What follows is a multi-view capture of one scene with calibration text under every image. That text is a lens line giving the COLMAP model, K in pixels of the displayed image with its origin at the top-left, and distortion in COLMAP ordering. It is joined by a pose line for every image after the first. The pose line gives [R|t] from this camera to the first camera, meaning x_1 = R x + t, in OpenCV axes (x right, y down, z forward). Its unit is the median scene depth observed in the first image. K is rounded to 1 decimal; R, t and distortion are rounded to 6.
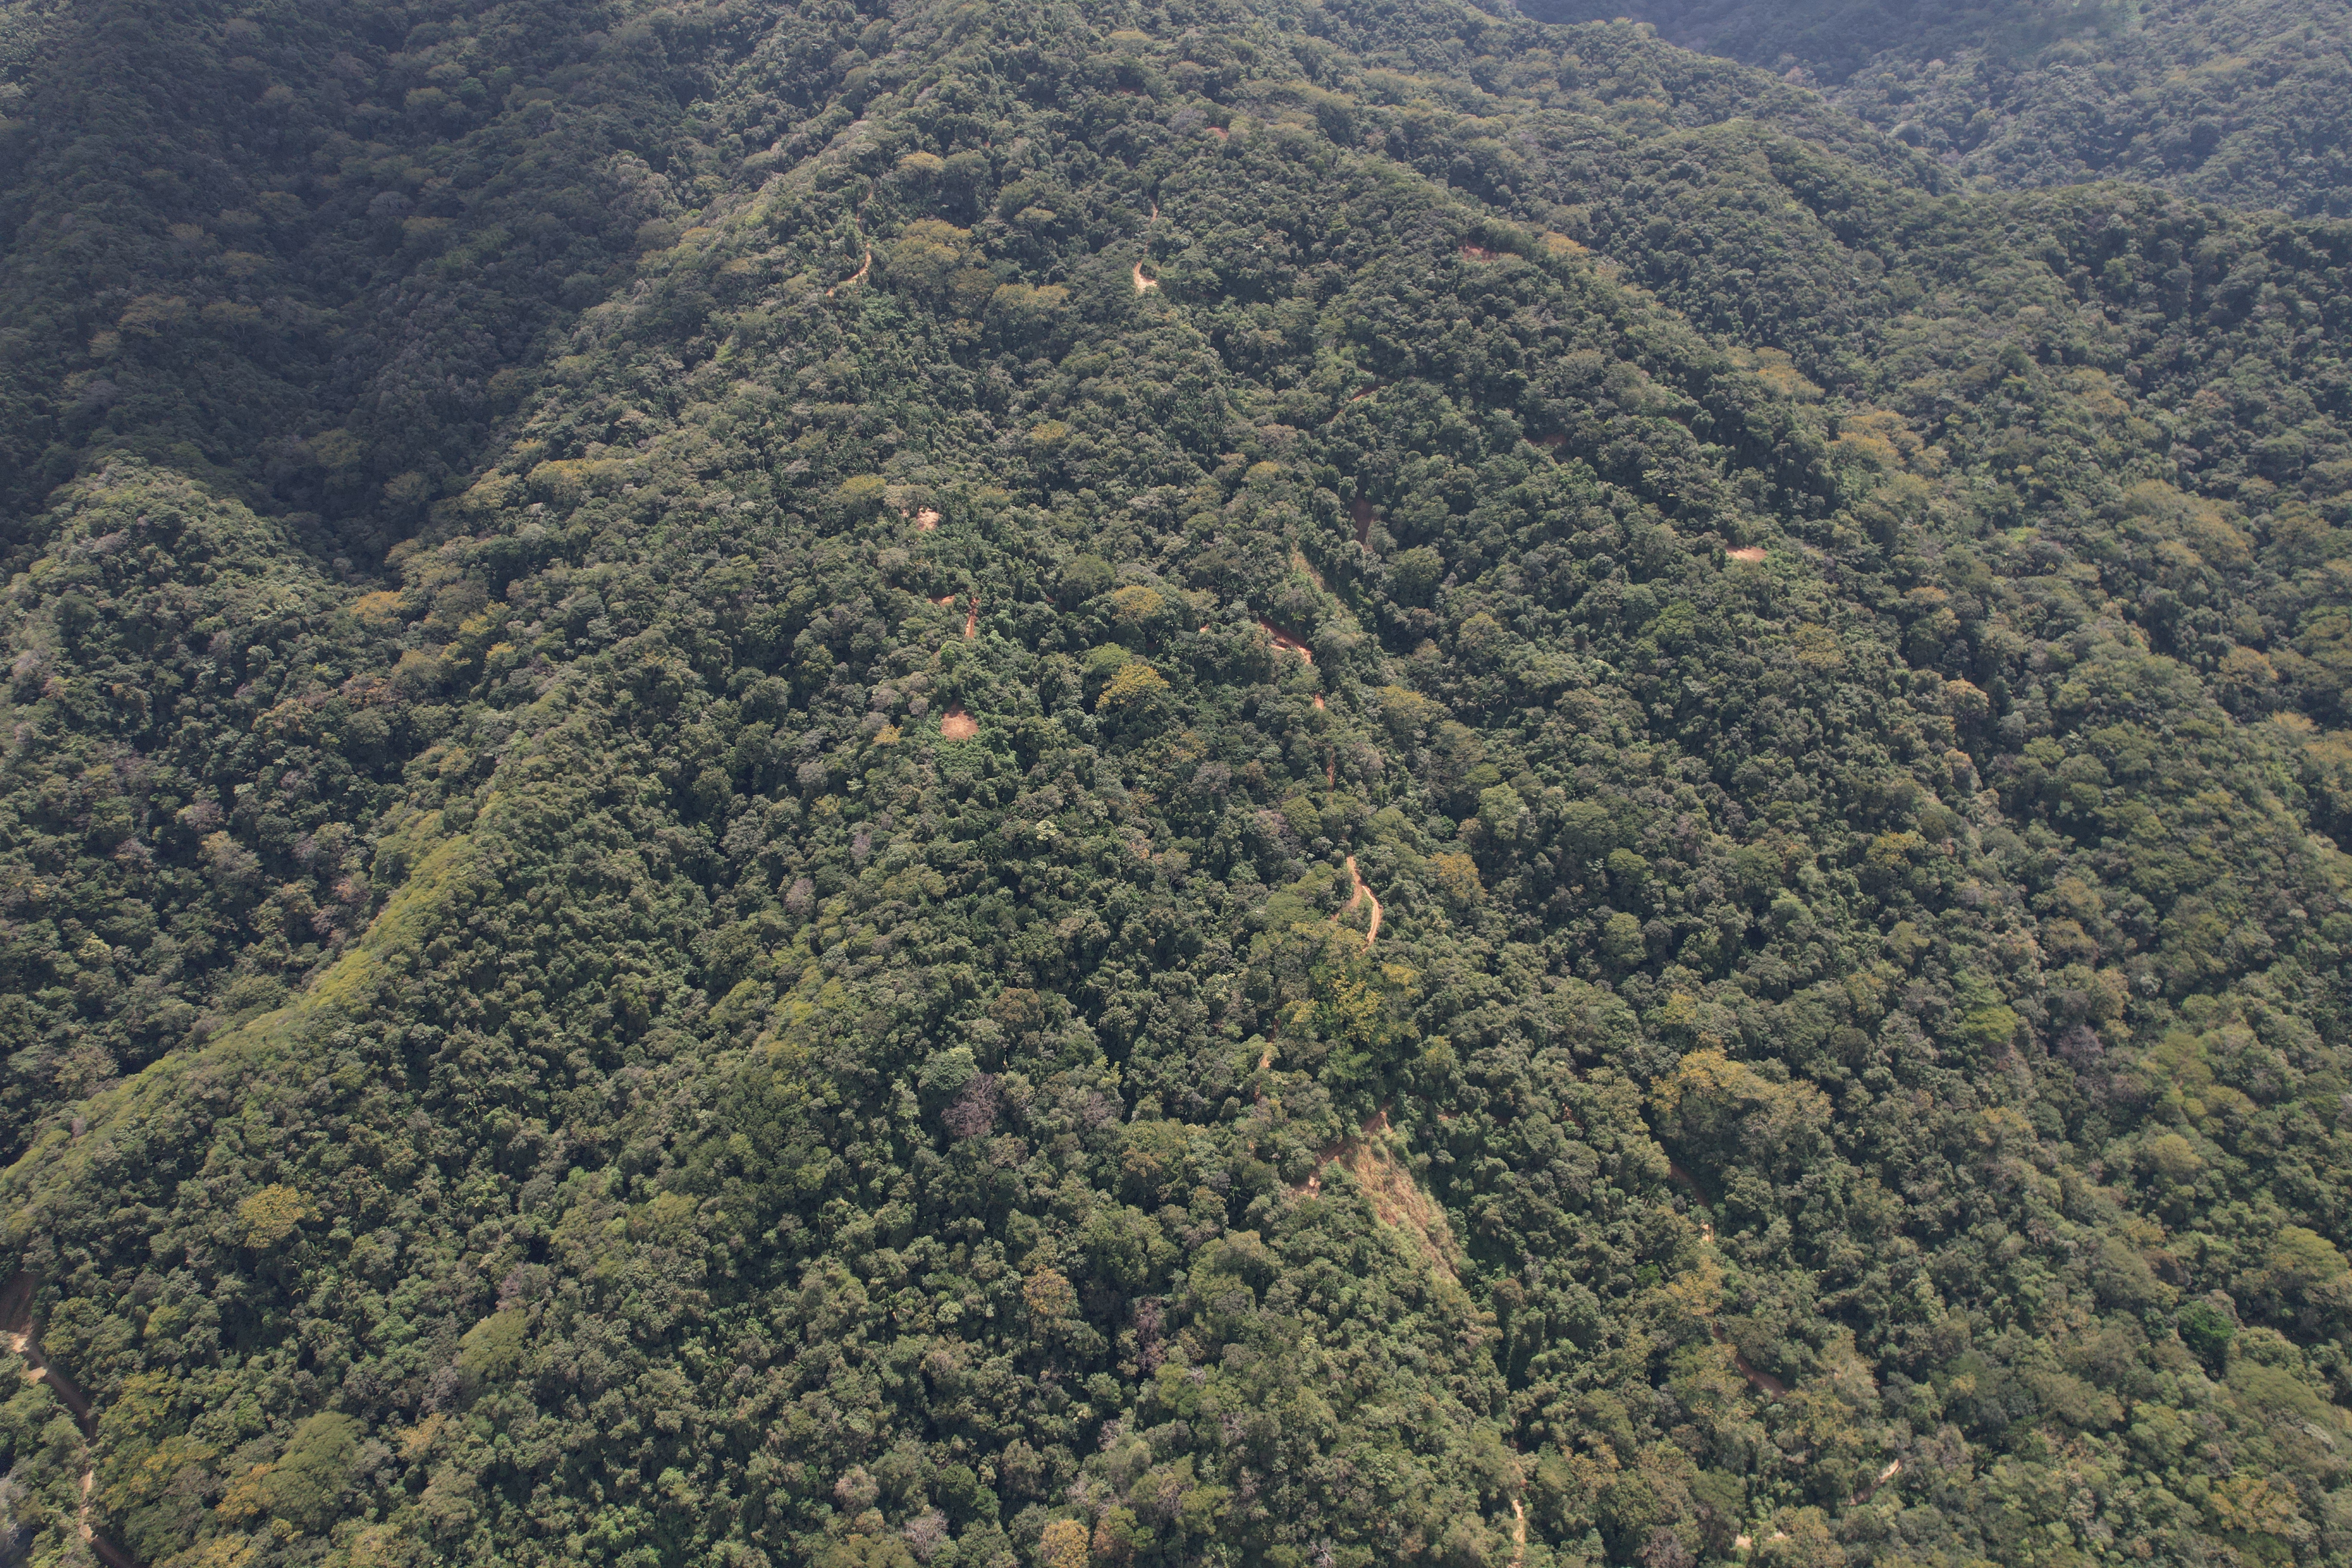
lens RADIAL K [[1504.5, 0, 1176.2], [0, 1504.5, 787.9], [0, 0, 1]] dist [-0.078332, 0.072345]
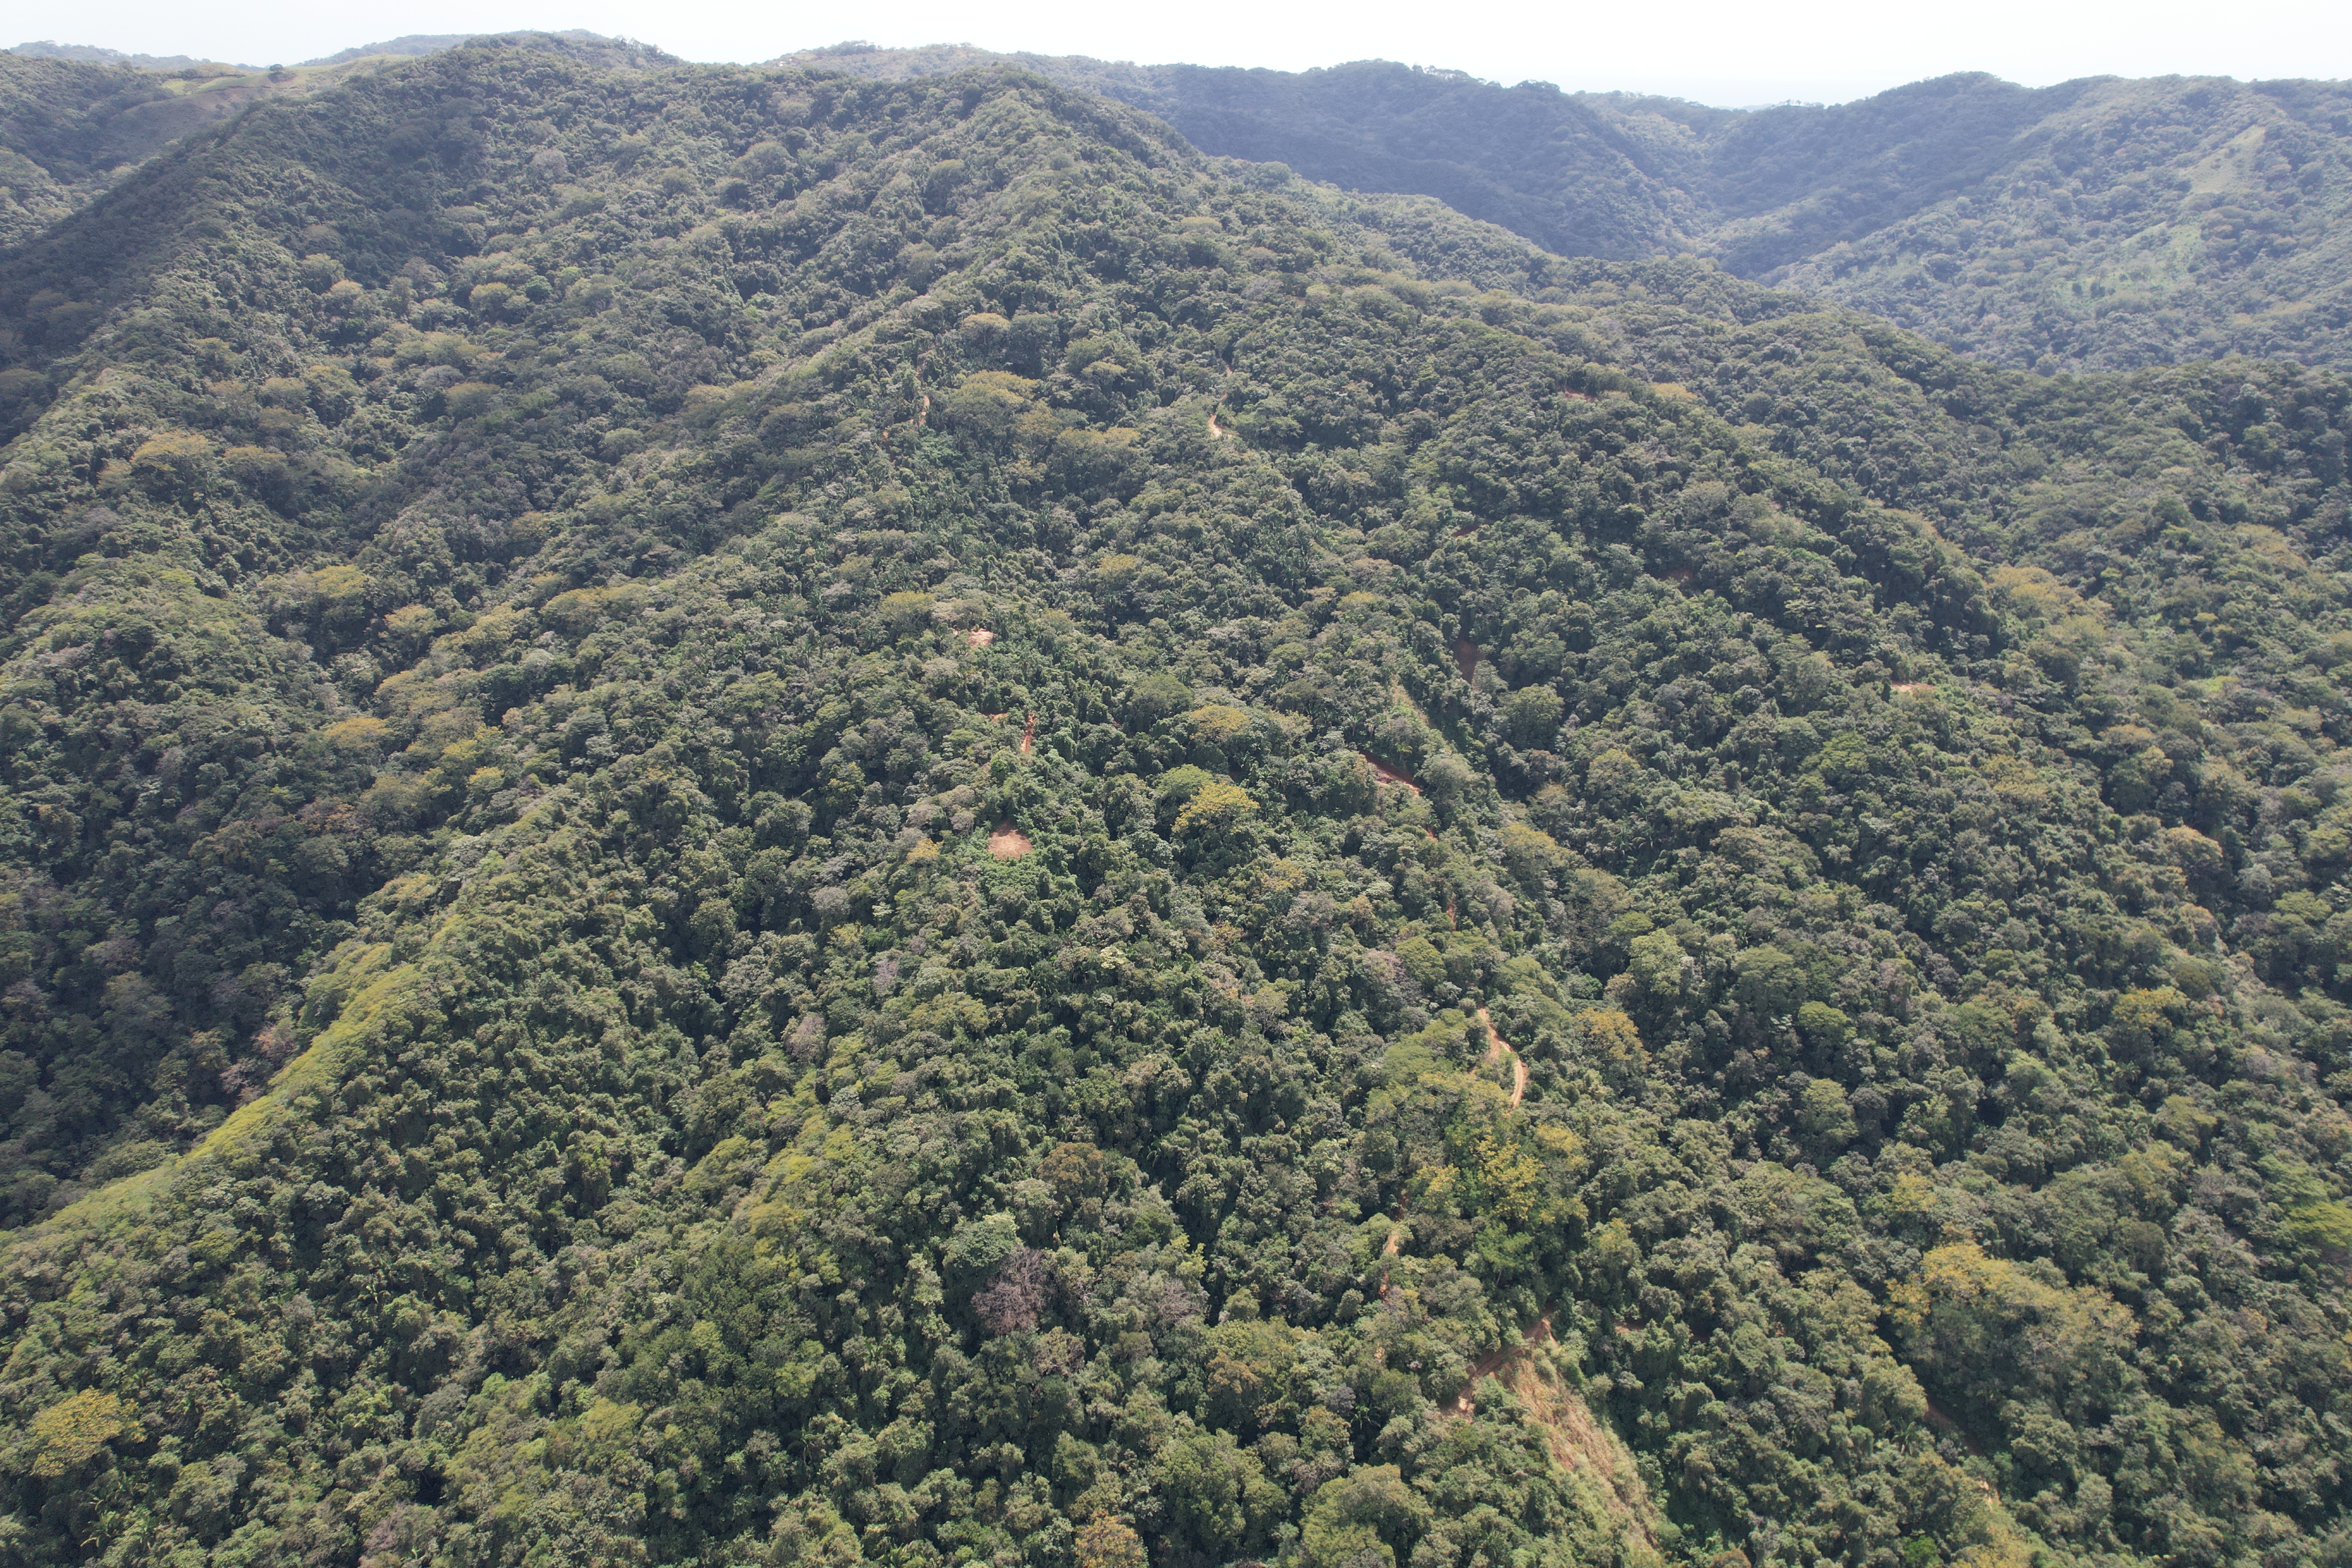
lens RADIAL K [[1504.5, 0, 1178.2], [0, 1504.5, 786.2], [0, 0, 1]] dist [-0.078332, 0.072345]
pose [[0.999657, 0.007064, -0.025203, -0.027542], [-0.012232, 0.977358, -0.211237, 0.095428], [0.023140, 0.211473, 0.977110, 0.163469]]
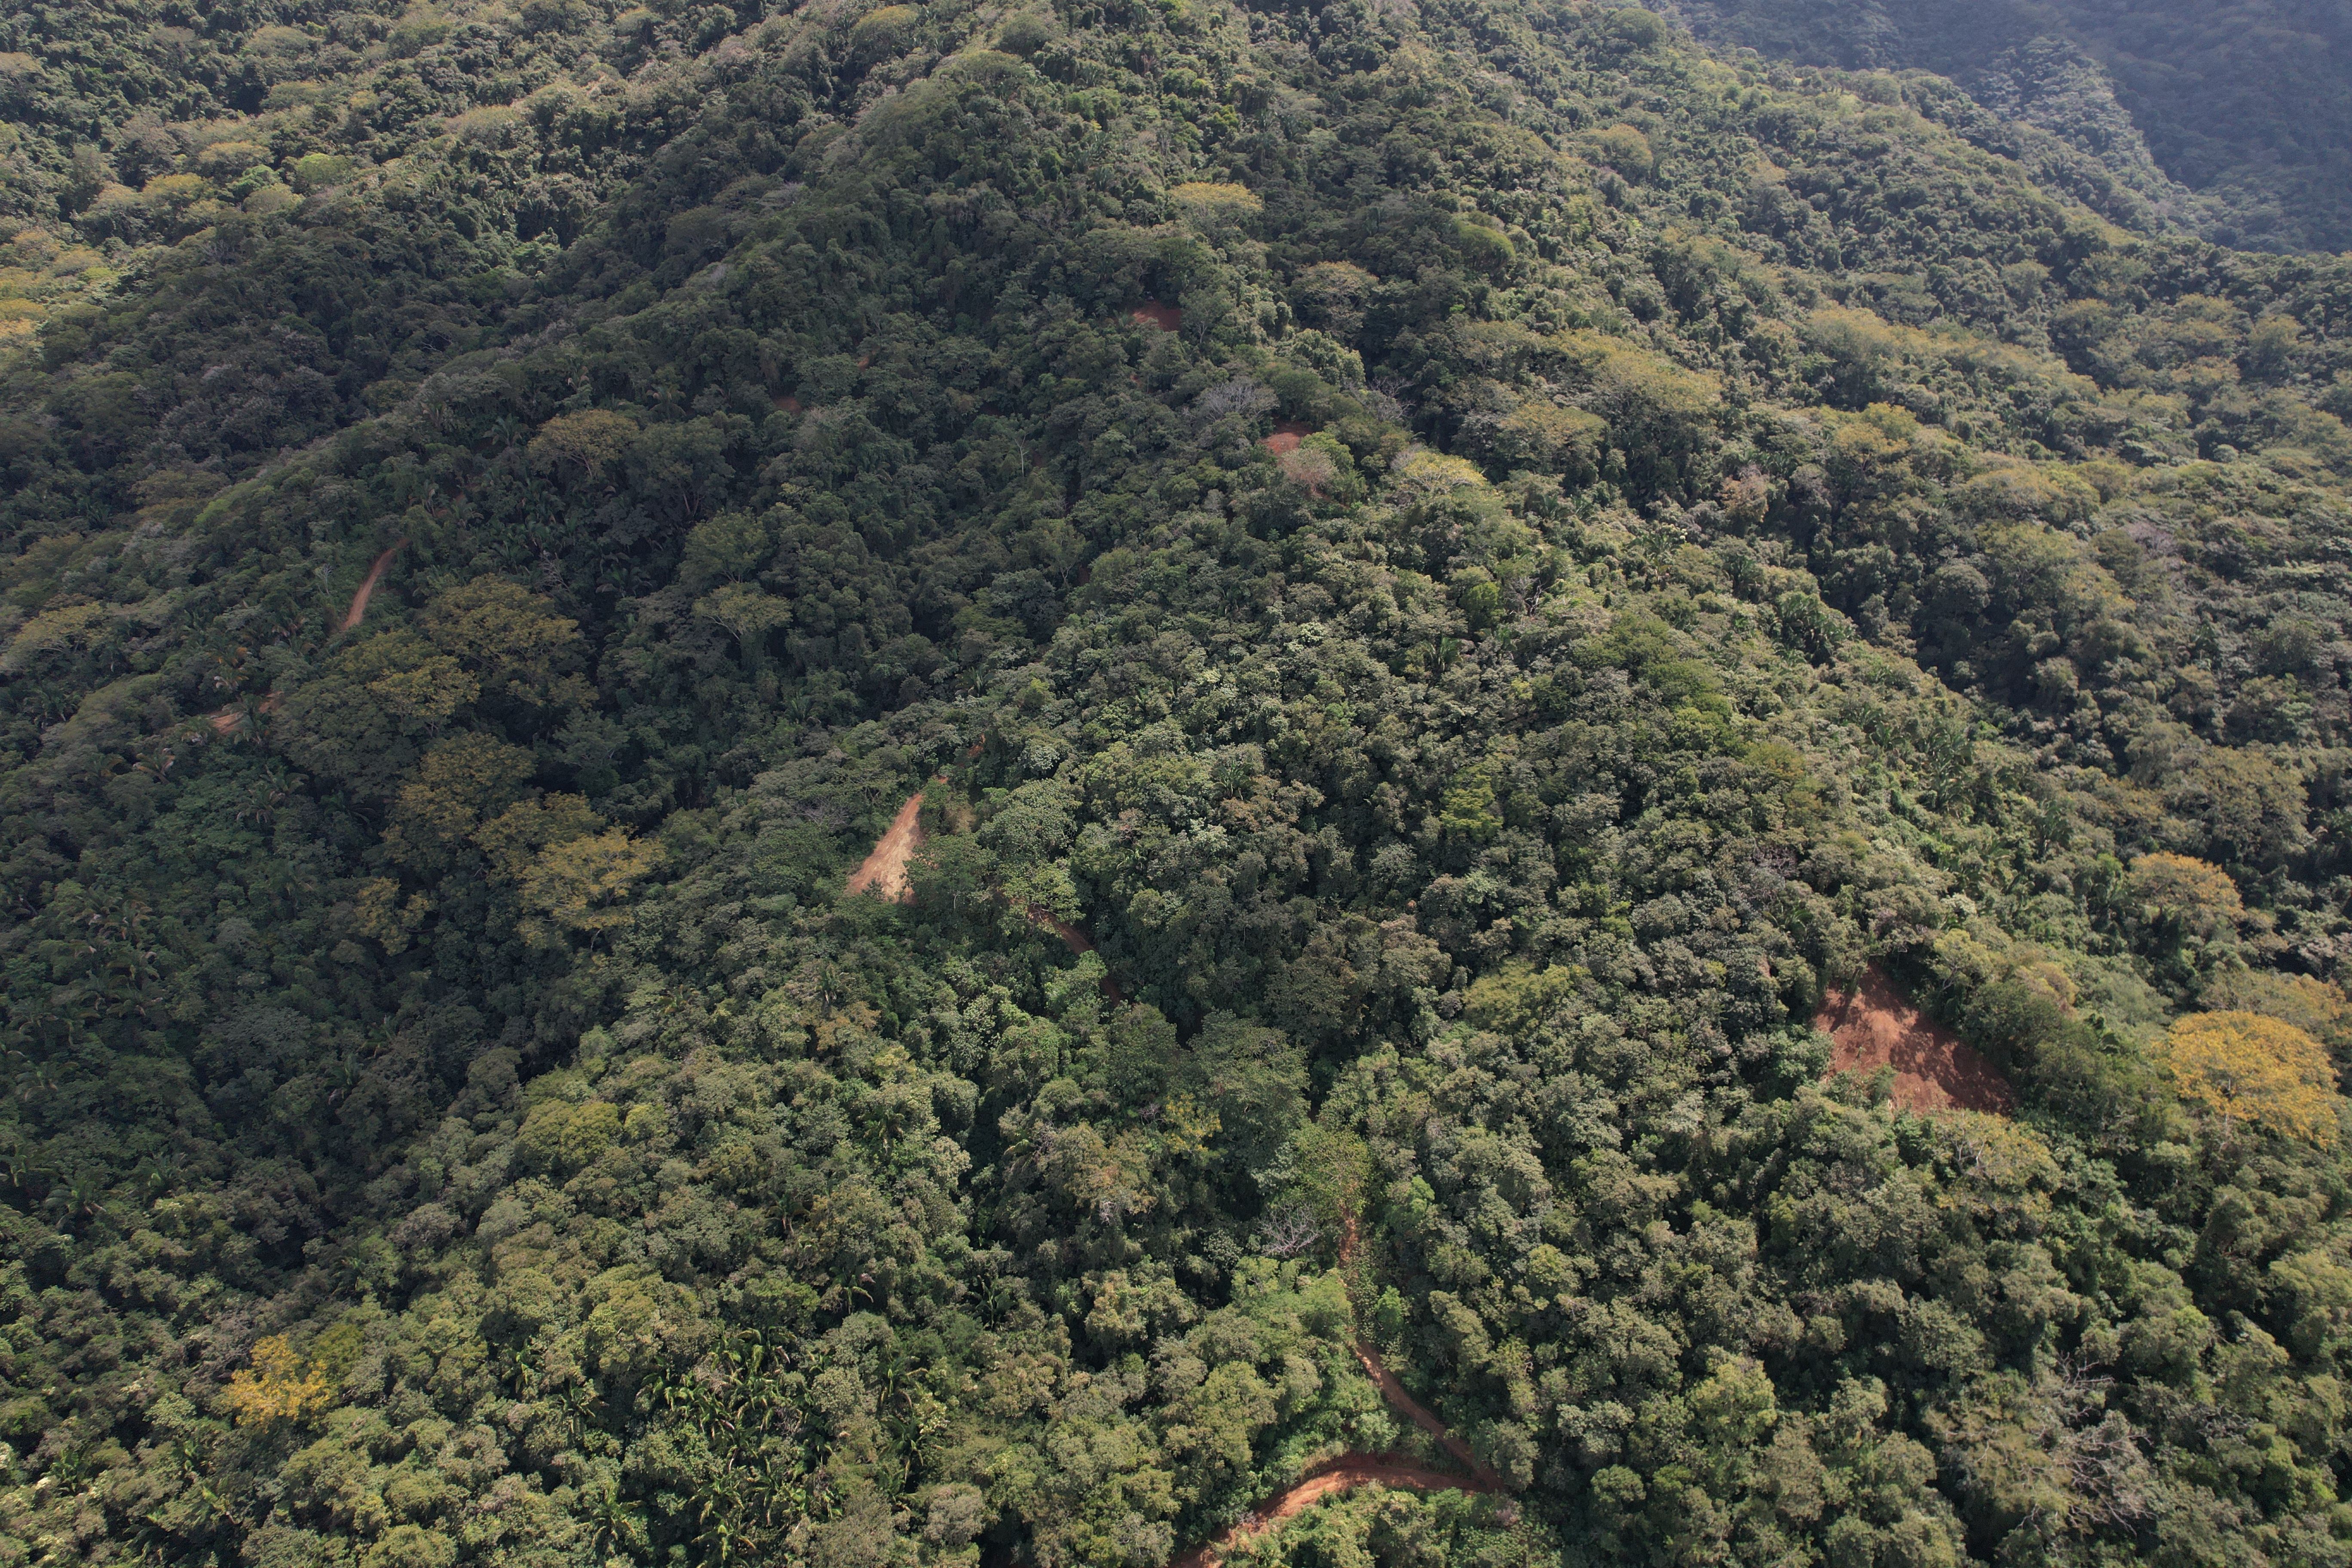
lens RADIAL K [[1504.5, 0, 1174.6], [0, 1504.5, 790.0], [0, 0, 1]] dist [-0.078332, 0.072345]
pose [[0.935360, 0.204693, -0.288449, 0.177771], [-0.227510, 0.972614, -0.047553, -0.438239], [0.270815, 0.110104, 0.956314, 0.832189]]
